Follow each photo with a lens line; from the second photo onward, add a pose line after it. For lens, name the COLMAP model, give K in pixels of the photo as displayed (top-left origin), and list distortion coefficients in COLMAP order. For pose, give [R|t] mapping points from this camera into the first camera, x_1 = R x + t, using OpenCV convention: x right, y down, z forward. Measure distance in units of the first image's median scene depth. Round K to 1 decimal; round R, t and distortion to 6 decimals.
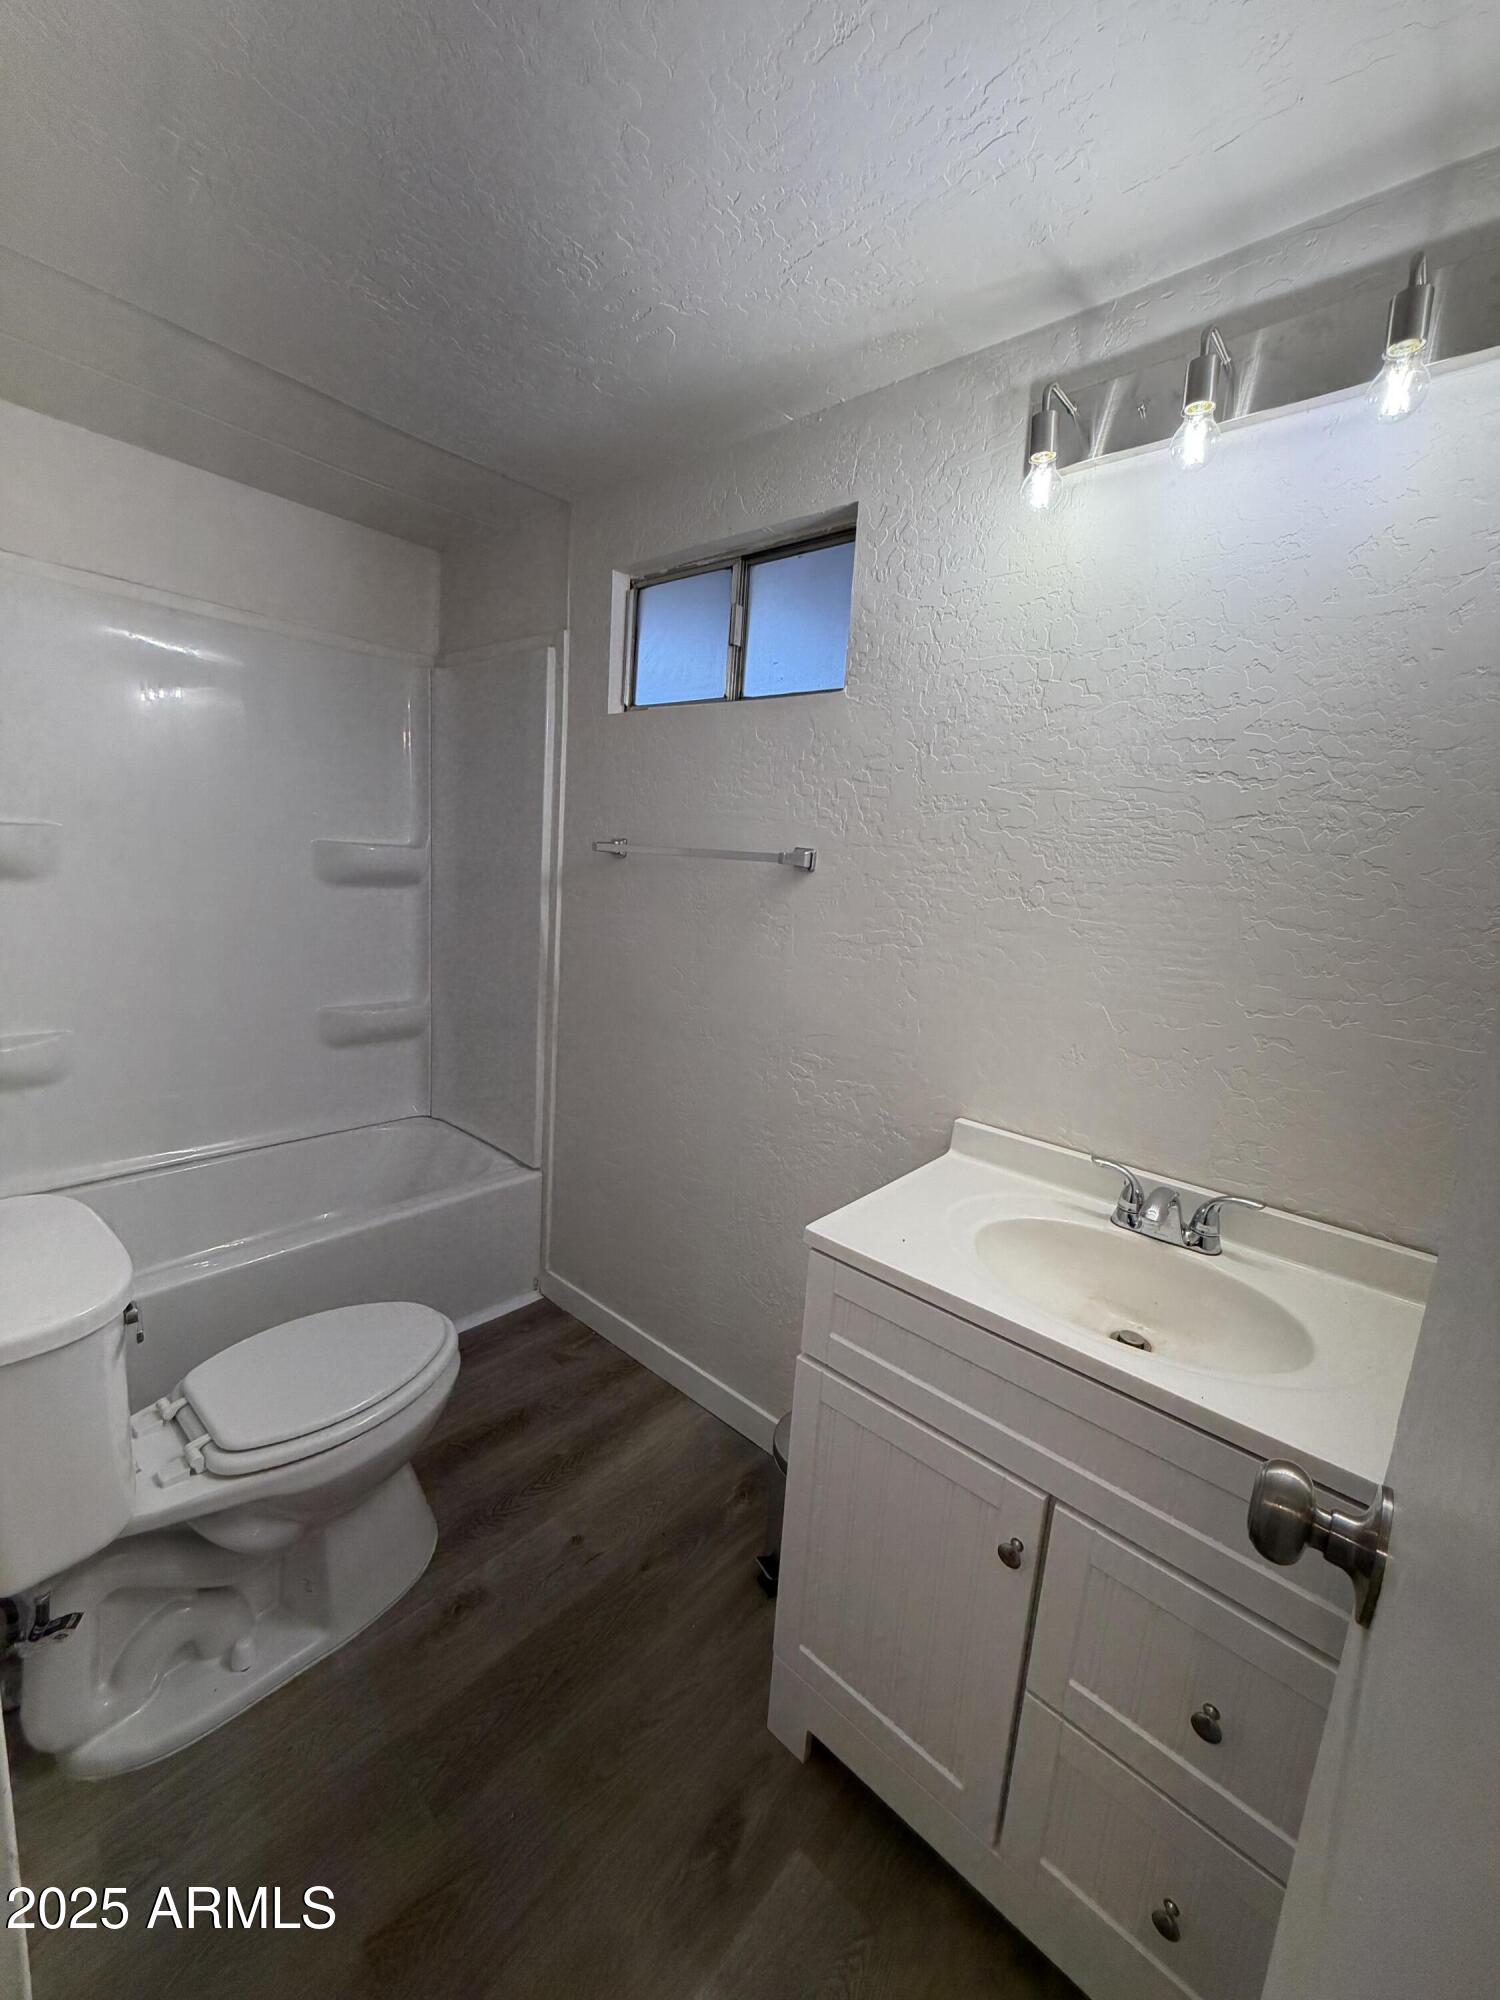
lens RADIAL K [[801.9, 0, 746.4], [0, 801.9, 996.2], [0, 0, 1]] dist [-0.001341, -0.000199]
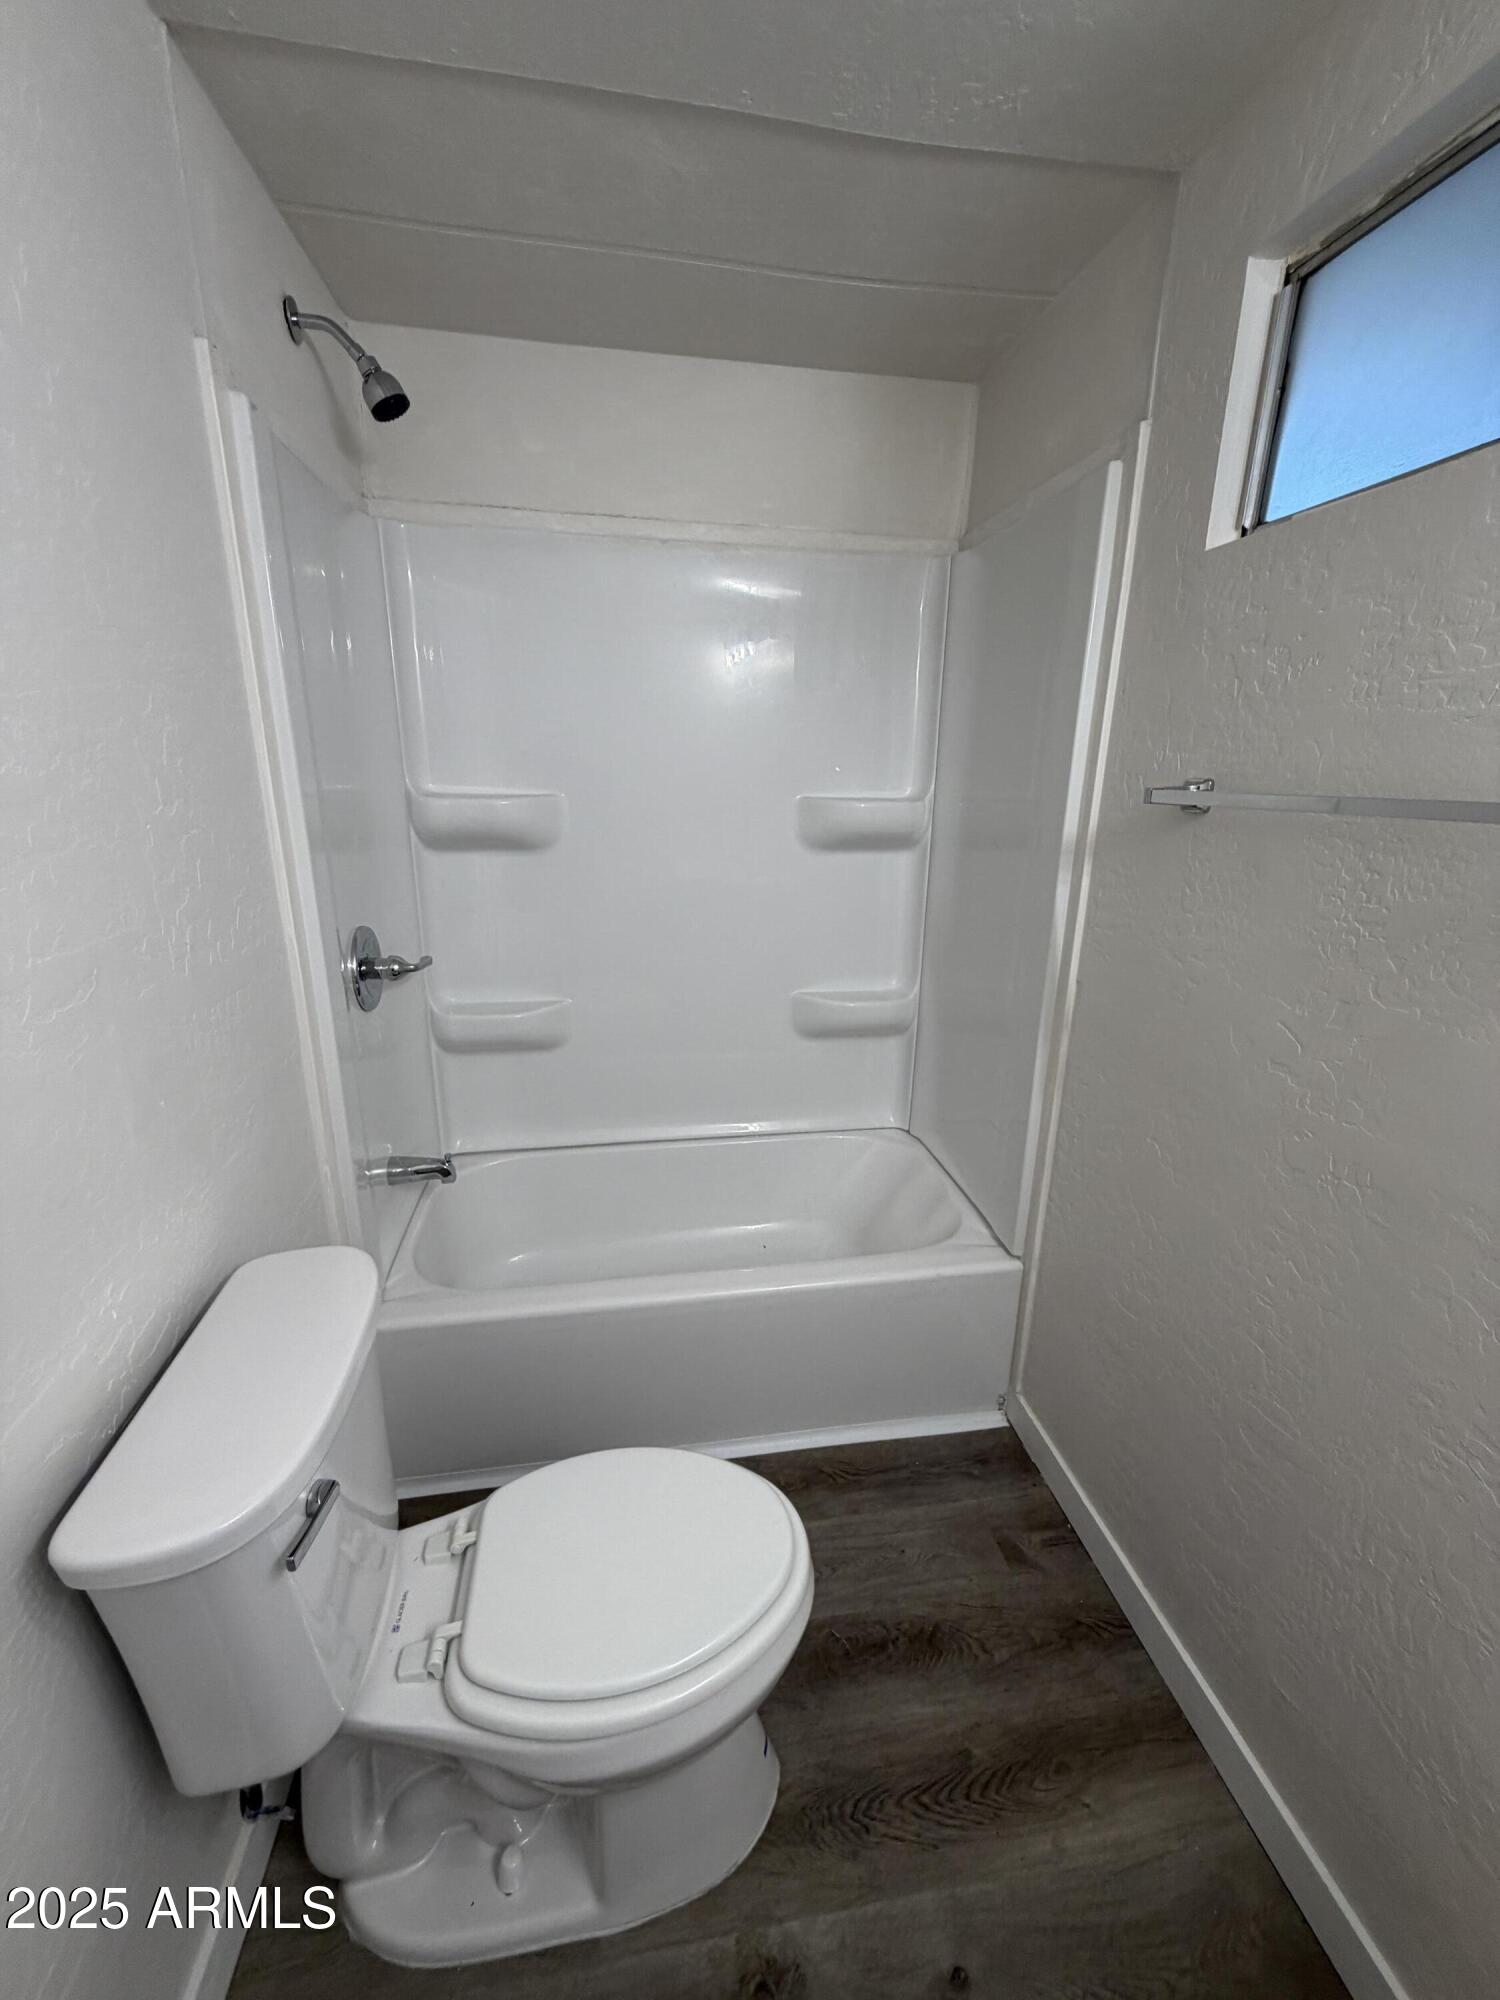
lens RADIAL K [[801.9, 0, 750.5], [0, 801.9, 998.0], [0, 0, 1]] dist [-0.001341, -0.000199]
pose [[0.776466, 0.118118, -0.618990, -0.036351], [-0.069696, 0.992346, 0.101937, -0.076605], [0.626293, -0.036009, 0.778756, 0.346128]]
